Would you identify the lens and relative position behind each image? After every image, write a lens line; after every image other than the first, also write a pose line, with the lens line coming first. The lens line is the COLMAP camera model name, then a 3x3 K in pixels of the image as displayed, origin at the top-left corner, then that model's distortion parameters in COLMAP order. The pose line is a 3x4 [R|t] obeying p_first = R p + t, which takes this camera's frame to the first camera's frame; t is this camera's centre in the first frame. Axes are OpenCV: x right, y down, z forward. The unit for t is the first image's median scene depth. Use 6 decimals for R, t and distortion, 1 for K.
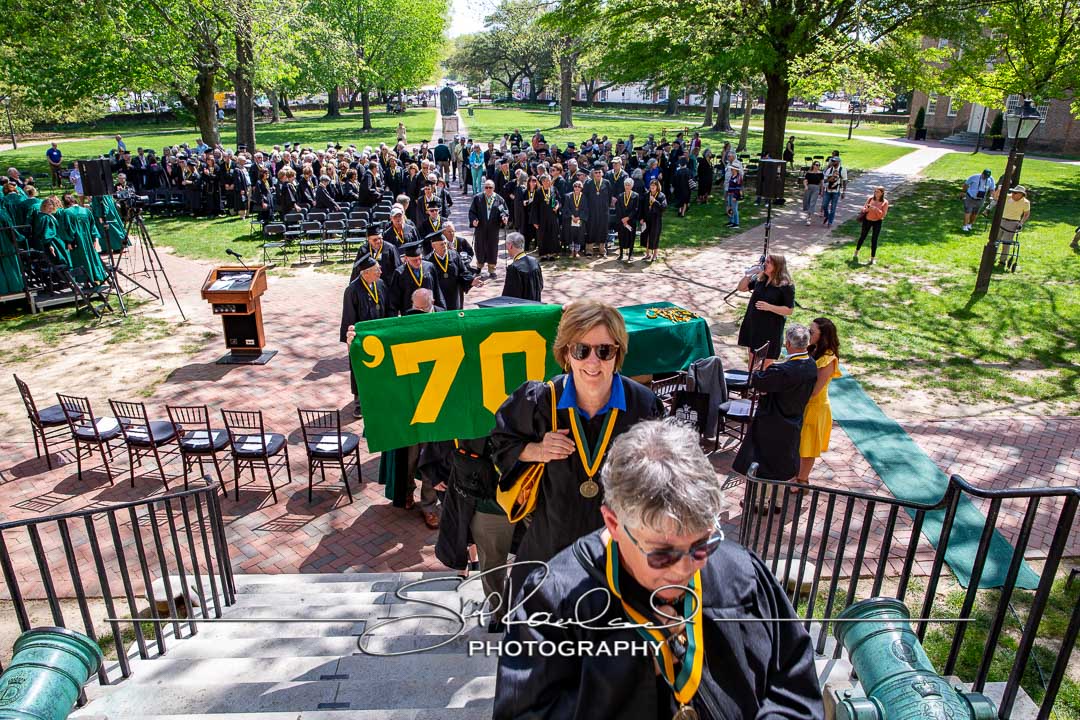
lens RADIAL K [[753.8, 0, 538.6], [0, 753.8, 347.4], [0, 0, 1]] dist [-0.094791, 0.065520]
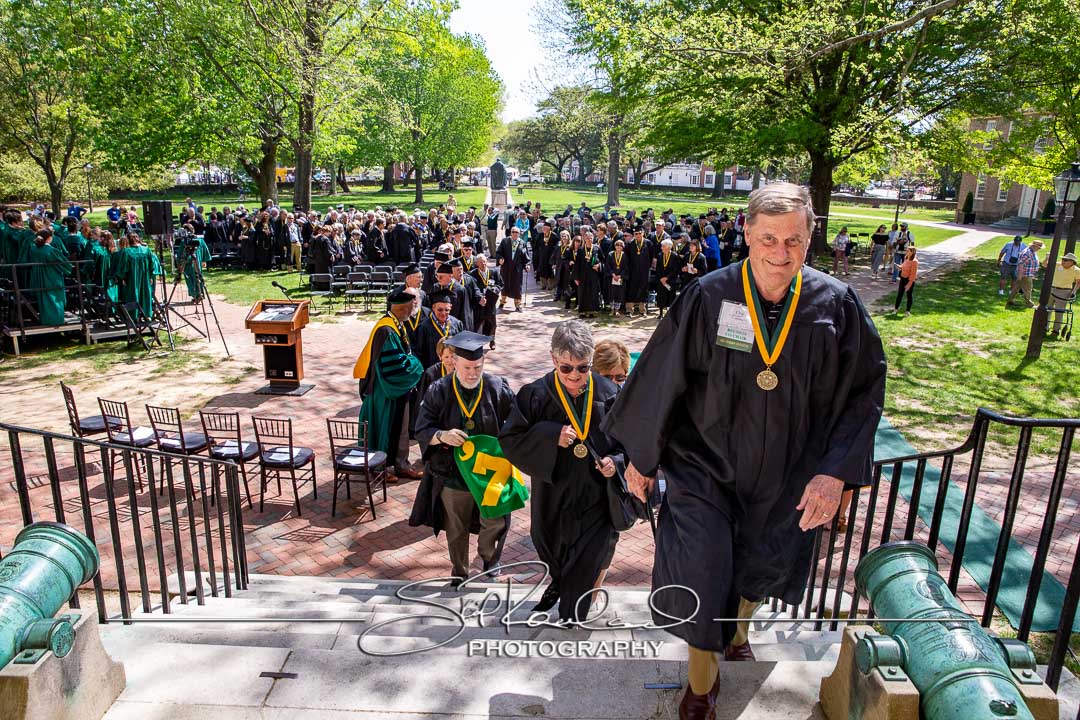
lens RADIAL K [[753.8, 0, 537.1], [0, 753.8, 350.3], [0, 0, 1]] dist [-0.094791, 0.065520]
pose [[0.997566, 0.031365, -0.062274, 0.008905], [-0.038101, 0.993189, -0.110109, 0.040631], [0.058396, 0.112214, 0.991967, 0.002769]]
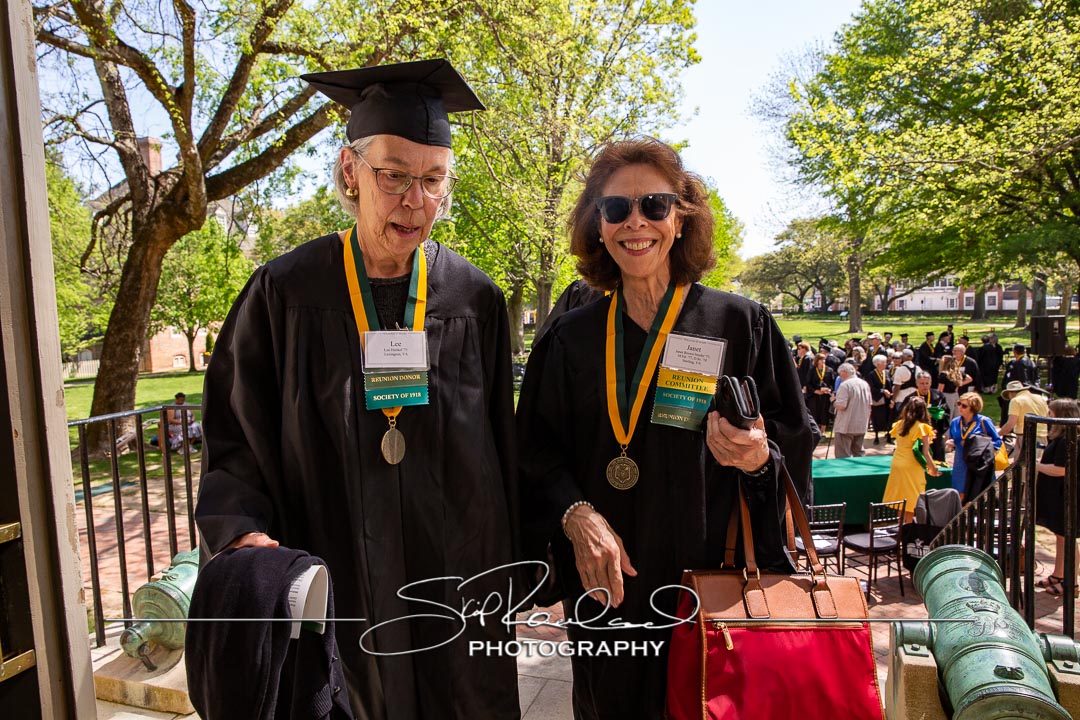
lens RADIAL K [[753.8, 0, 536.3], [0, 753.8, 349.4], [0, 0, 1]] dist [-0.094791, 0.065520]
pose [[0.922143, -0.015582, -0.386534, 0.060909], [-0.097792, 0.957346, -0.271892, 0.076028], [0.374284, 0.288523, 0.881287, -0.023564]]
